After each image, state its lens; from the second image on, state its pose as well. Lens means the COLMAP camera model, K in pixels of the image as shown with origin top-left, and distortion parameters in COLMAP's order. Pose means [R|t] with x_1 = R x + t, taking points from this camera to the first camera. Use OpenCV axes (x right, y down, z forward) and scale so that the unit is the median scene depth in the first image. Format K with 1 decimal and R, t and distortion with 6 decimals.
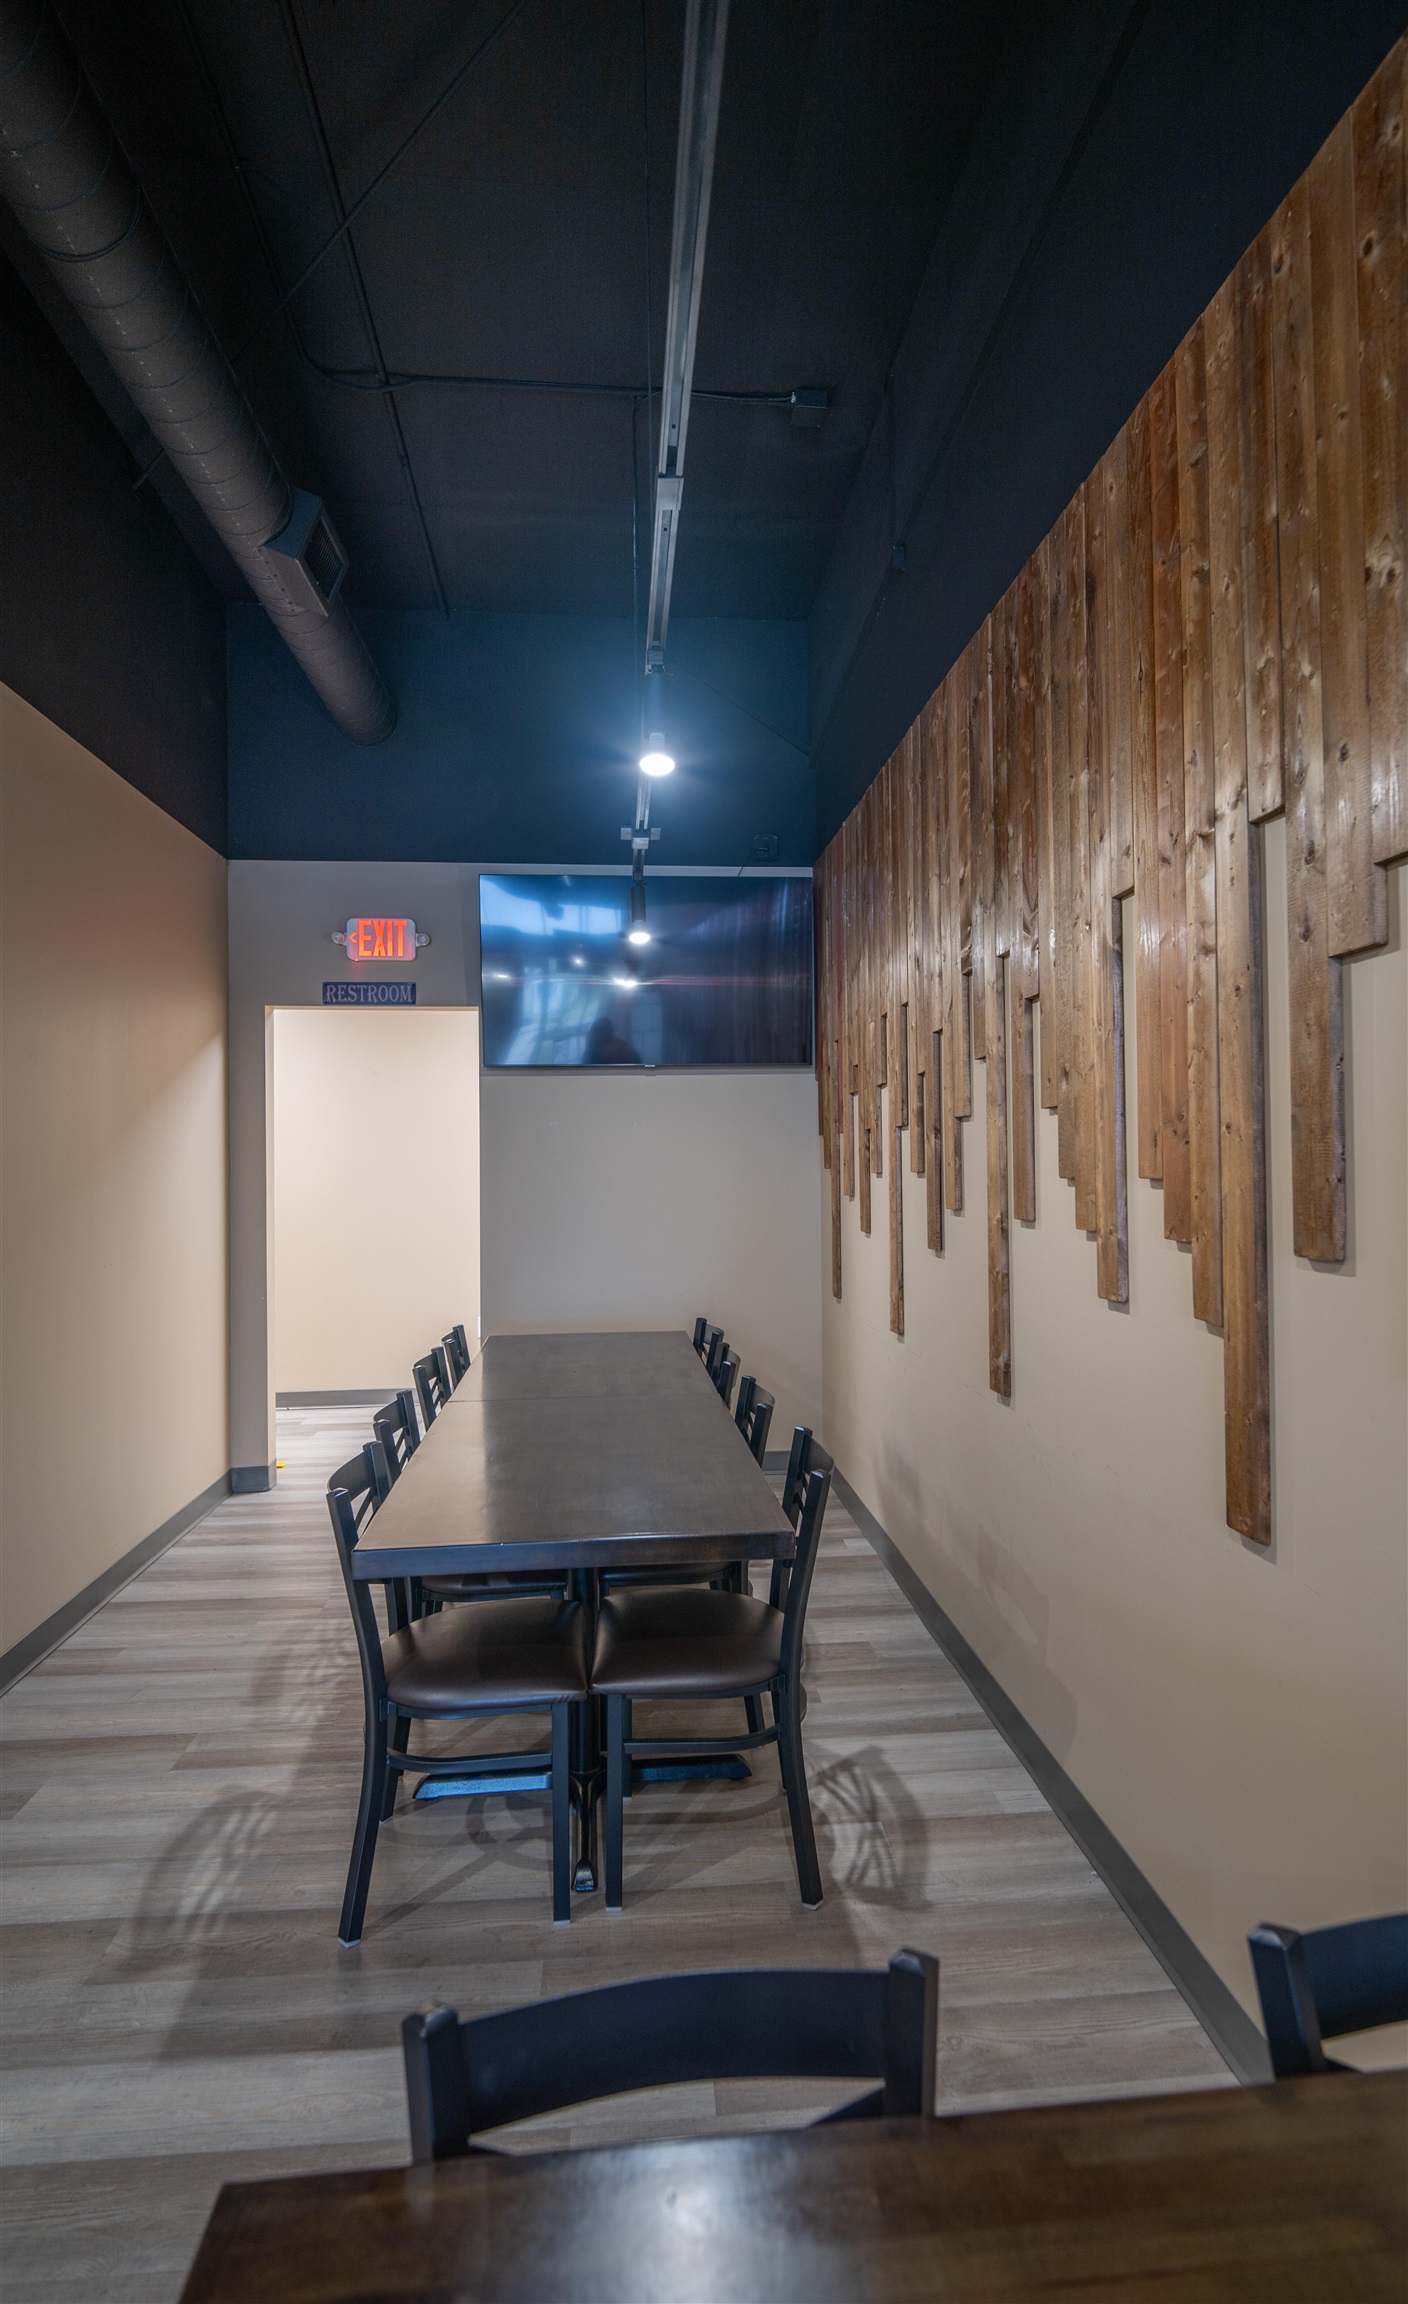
lens RADIAL K [[1021.3, 0, 702.8], [0, 1021.3, 1150.2], [0, 0, 1]] dist [0.000342, 0.000025]
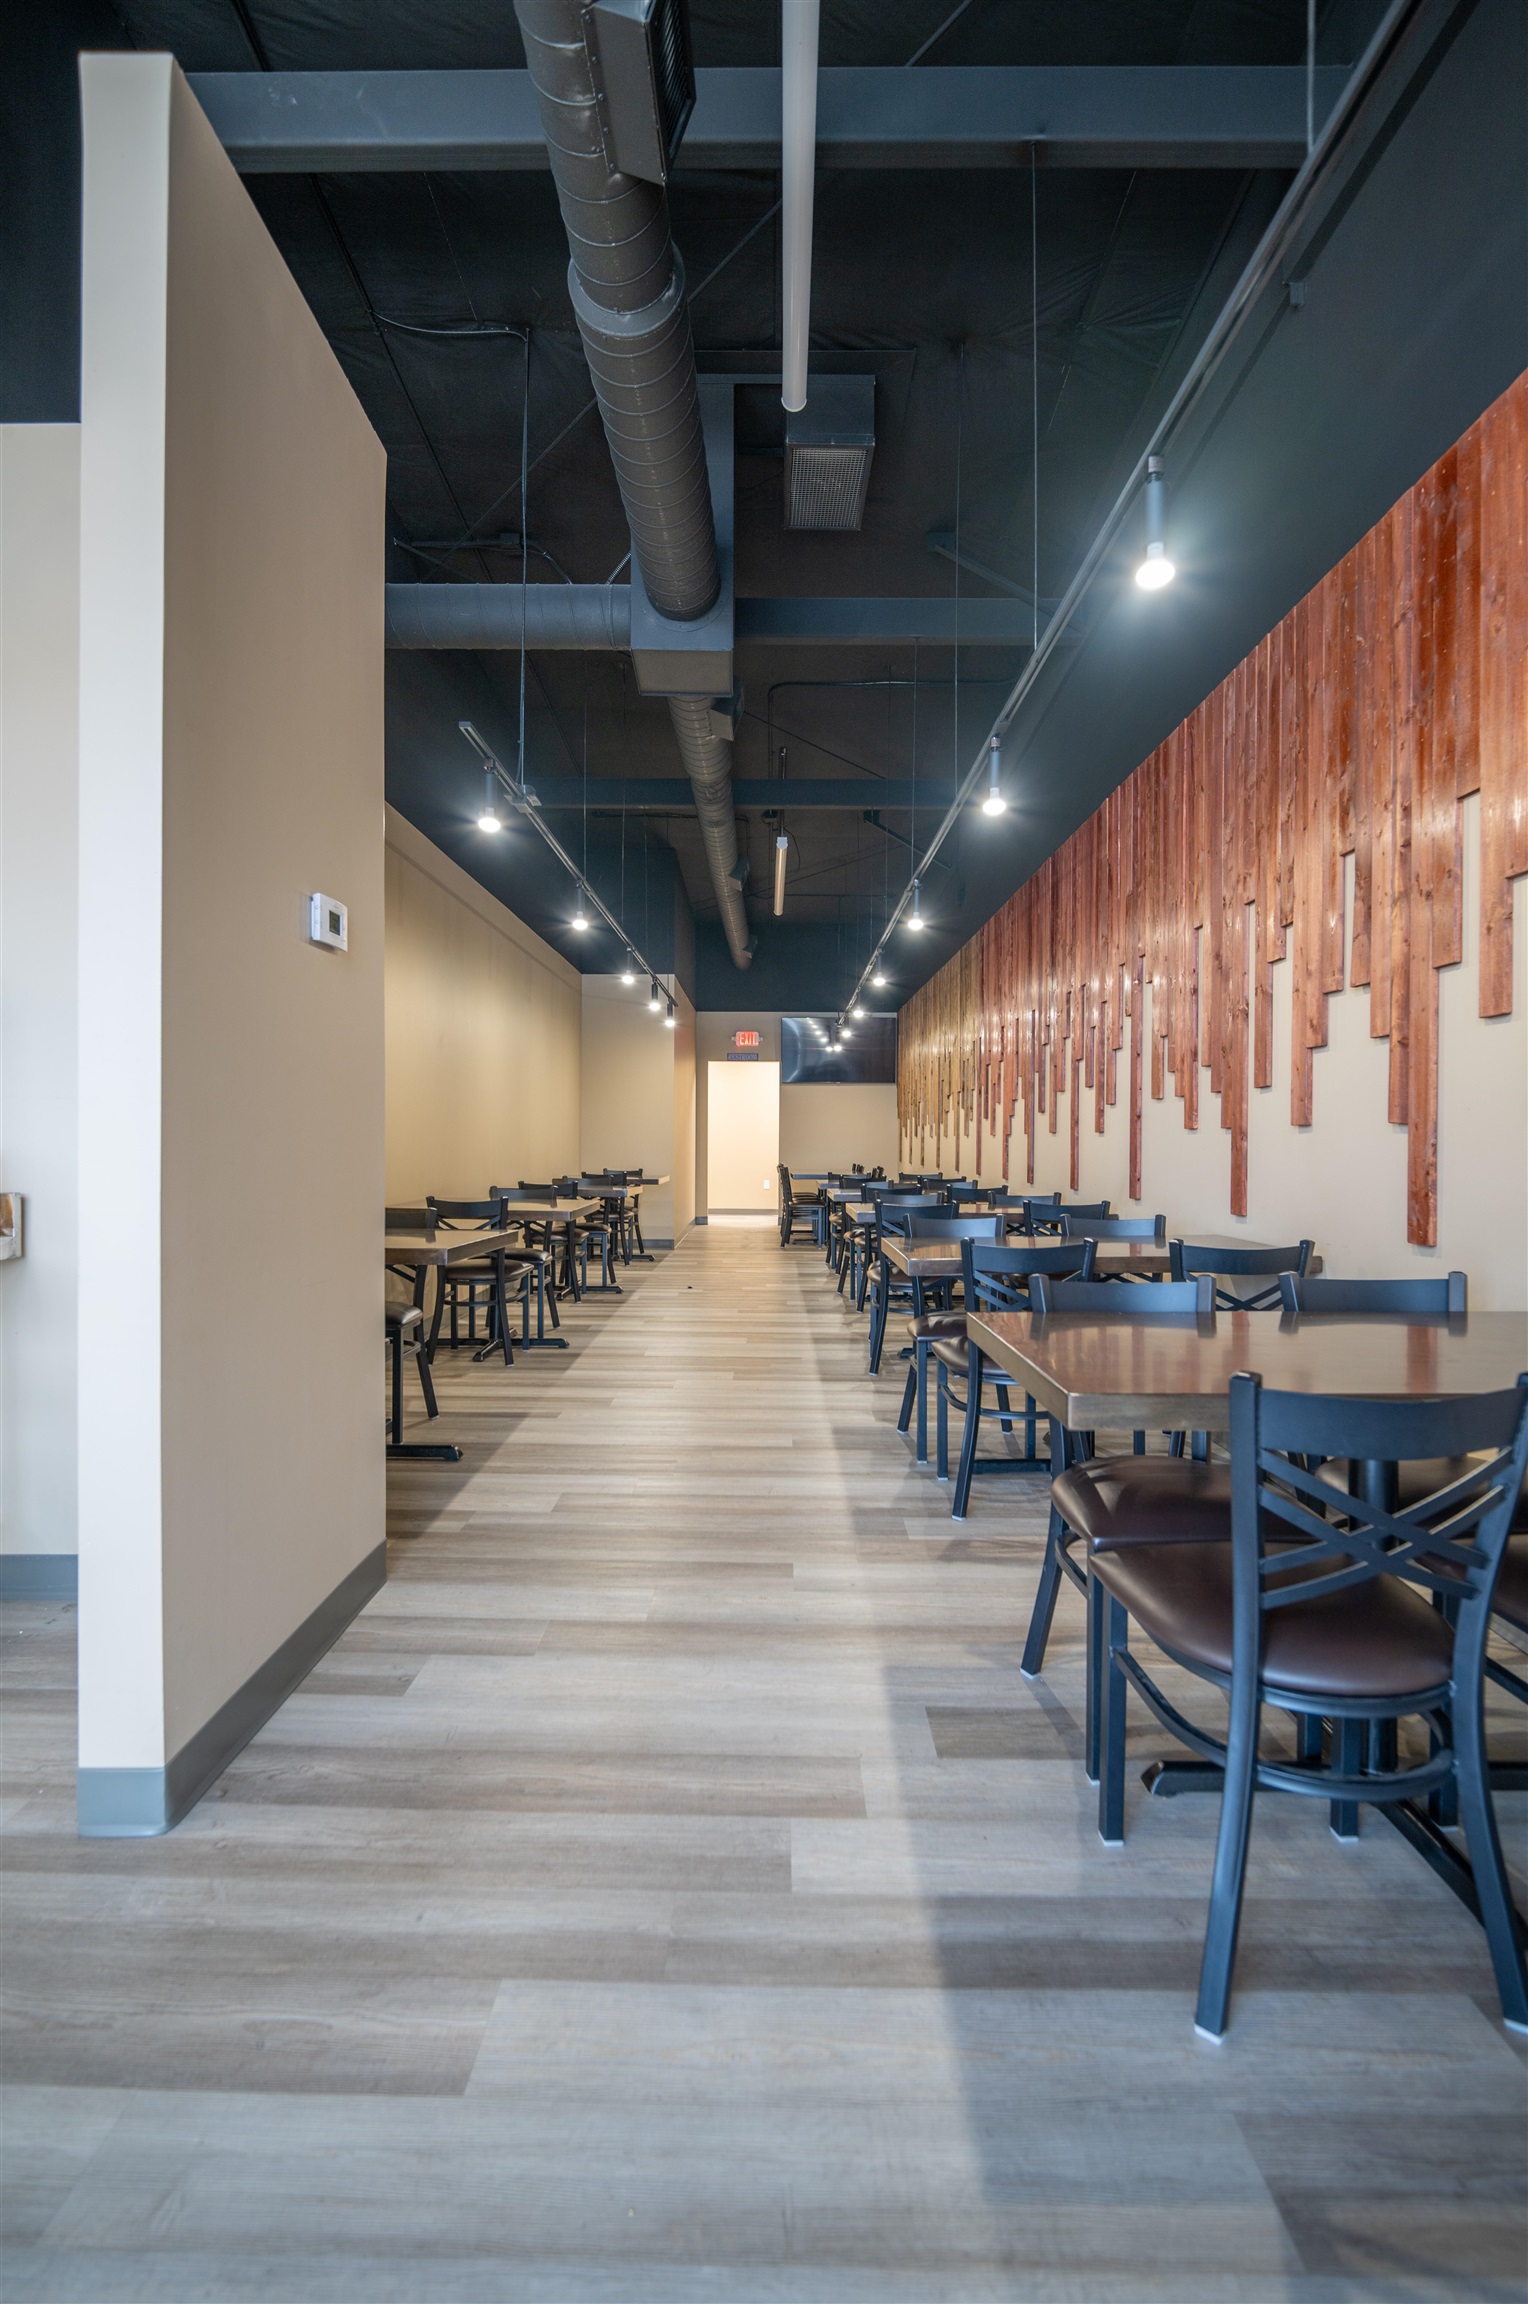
lens RADIAL K [[1077.9, 0, 760.5], [0, 1077.9, 1148.6], [0, 0, 1]] dist [-0.004307, -0.000069]
pose [[0.995337, 0.018854, -0.094595, -0.129845], [-0.017598, 0.999746, 0.014094, 0.102583], [0.094837, -0.012364, 0.995416, -0.675144]]
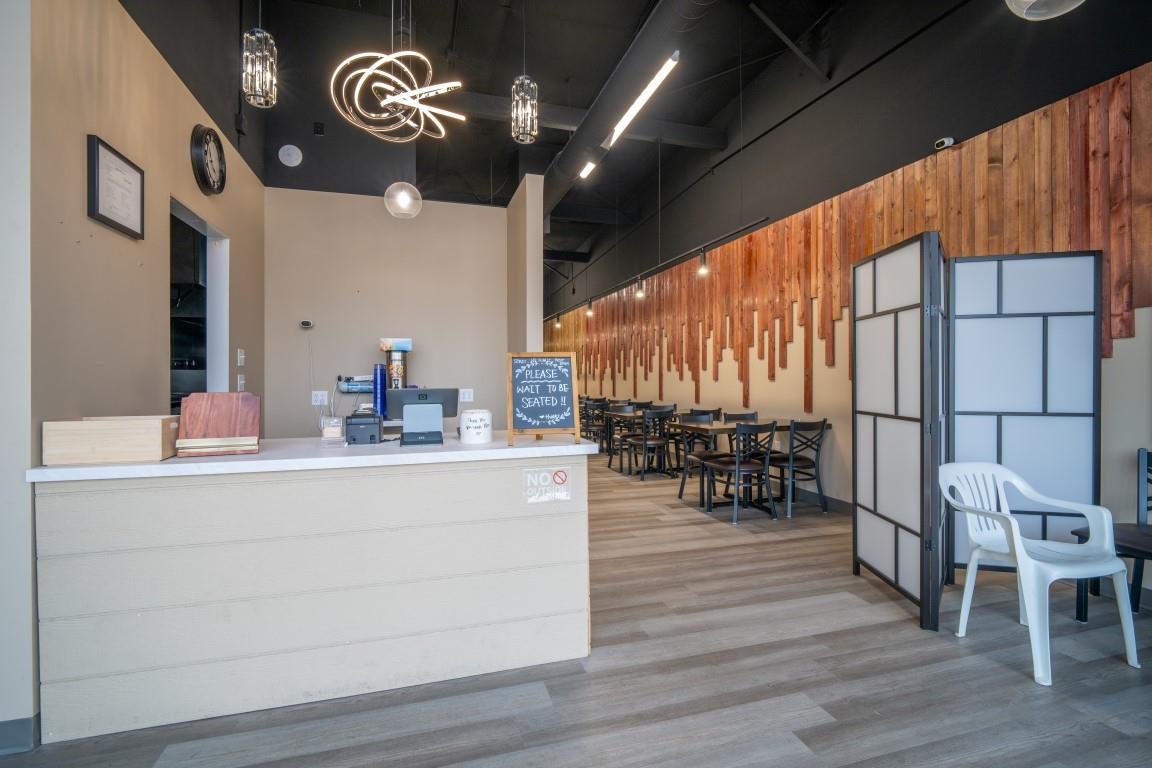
lens RADIAL K [[538.9, 0, 573.7], [0, 538.9, 376.9], [0, 0, 1]] dist [-0.004307, -0.000069]
pose [[0.977135, 0.010849, 0.212345, -0.655439], [-0.011727, 0.999927, 0.002877, 0.074891], [-0.212298, -0.005301, 0.977191, -1.459139]]
